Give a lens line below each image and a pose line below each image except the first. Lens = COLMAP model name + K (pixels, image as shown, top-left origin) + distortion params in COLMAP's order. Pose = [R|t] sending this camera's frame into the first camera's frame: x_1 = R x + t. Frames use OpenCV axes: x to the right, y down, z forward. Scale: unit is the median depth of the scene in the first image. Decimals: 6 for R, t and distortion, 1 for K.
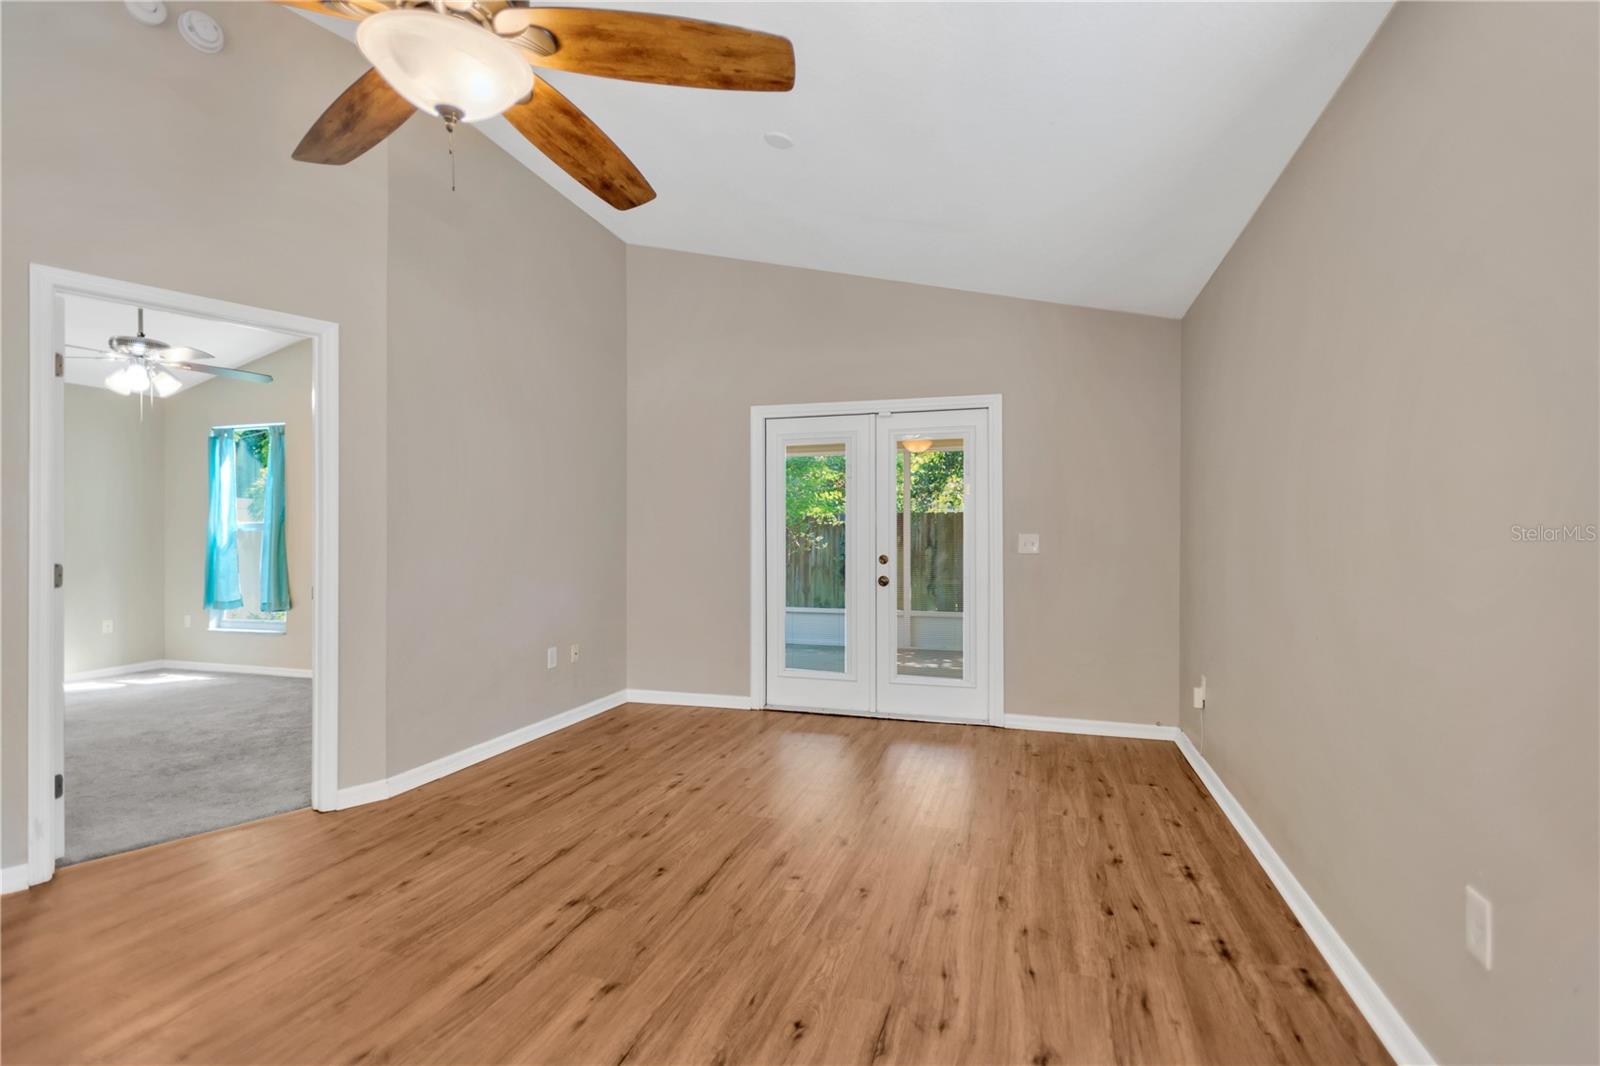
lens RADIAL K [[758.2, 0, 796.2], [0, 758.2, 533.9], [0, 0, 1]] dist [0.013566, -0.000631]
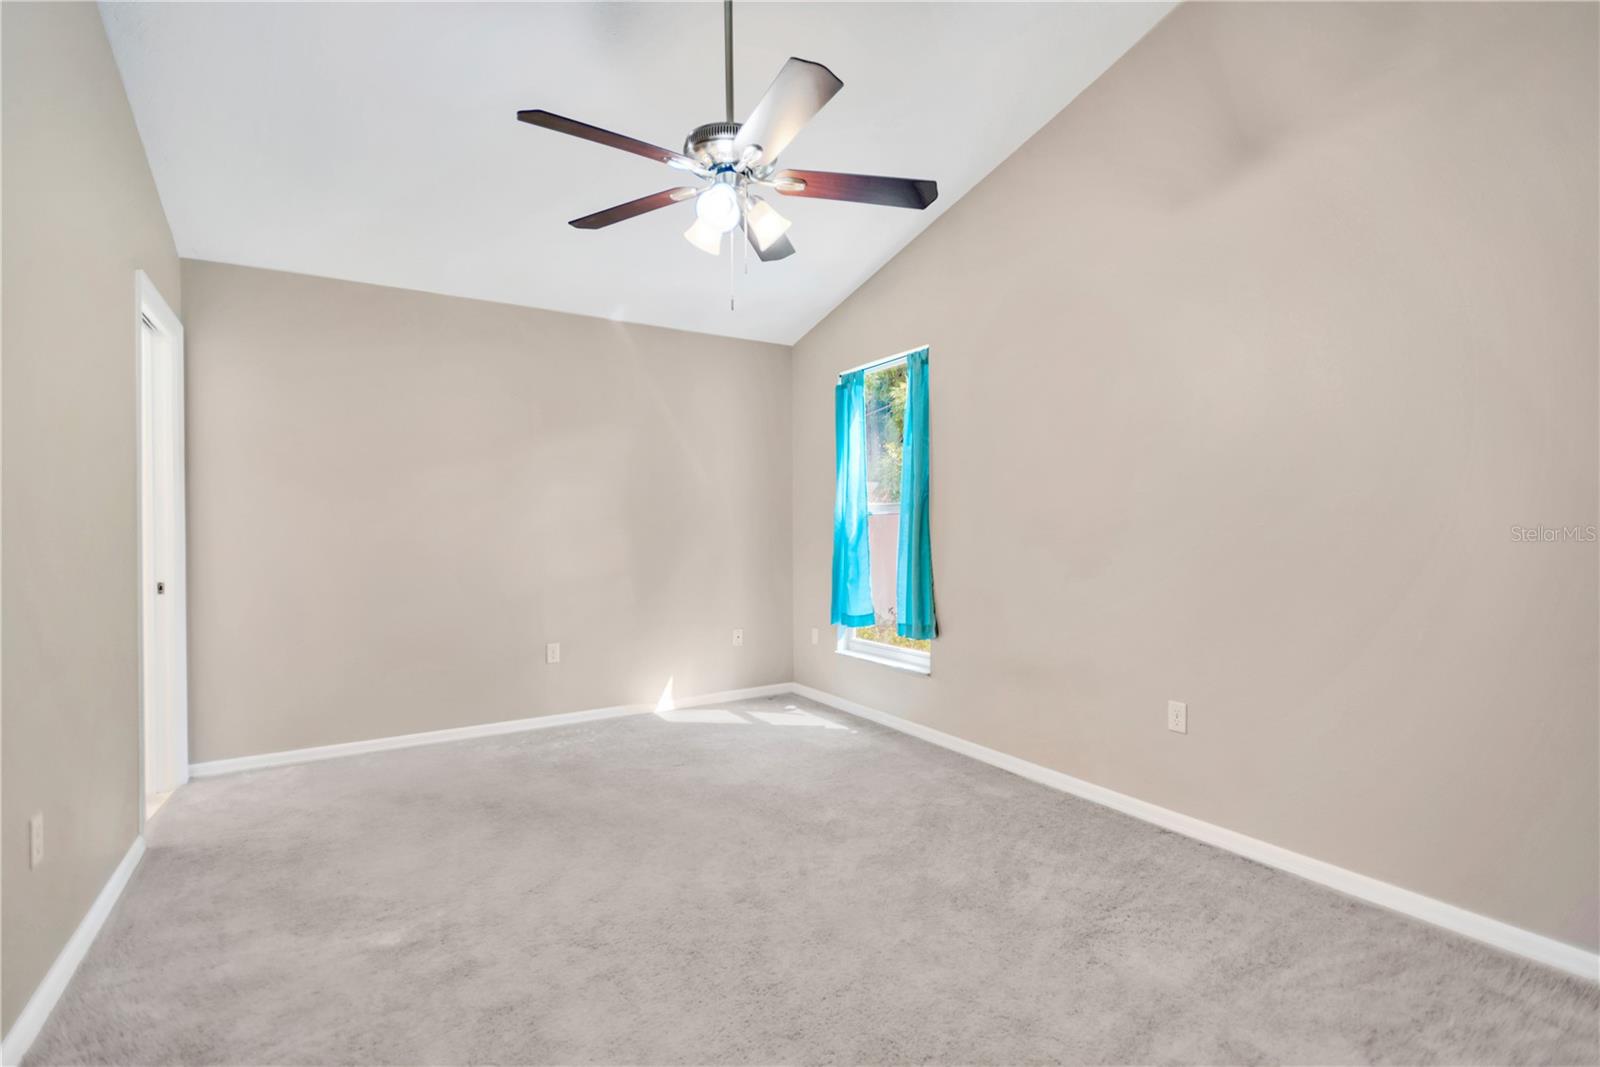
lens RADIAL K [[758.2, 0, 798.0], [0, 758.2, 533.6], [0, 0, 1]] dist [0.013566, -0.000631]
pose [[0.757246, 0.002320, -0.653125, -0.334951], [0.002749, 0.999974, 0.006739, 0.007851], [0.653124, -0.006899, 0.757220, 0.442552]]
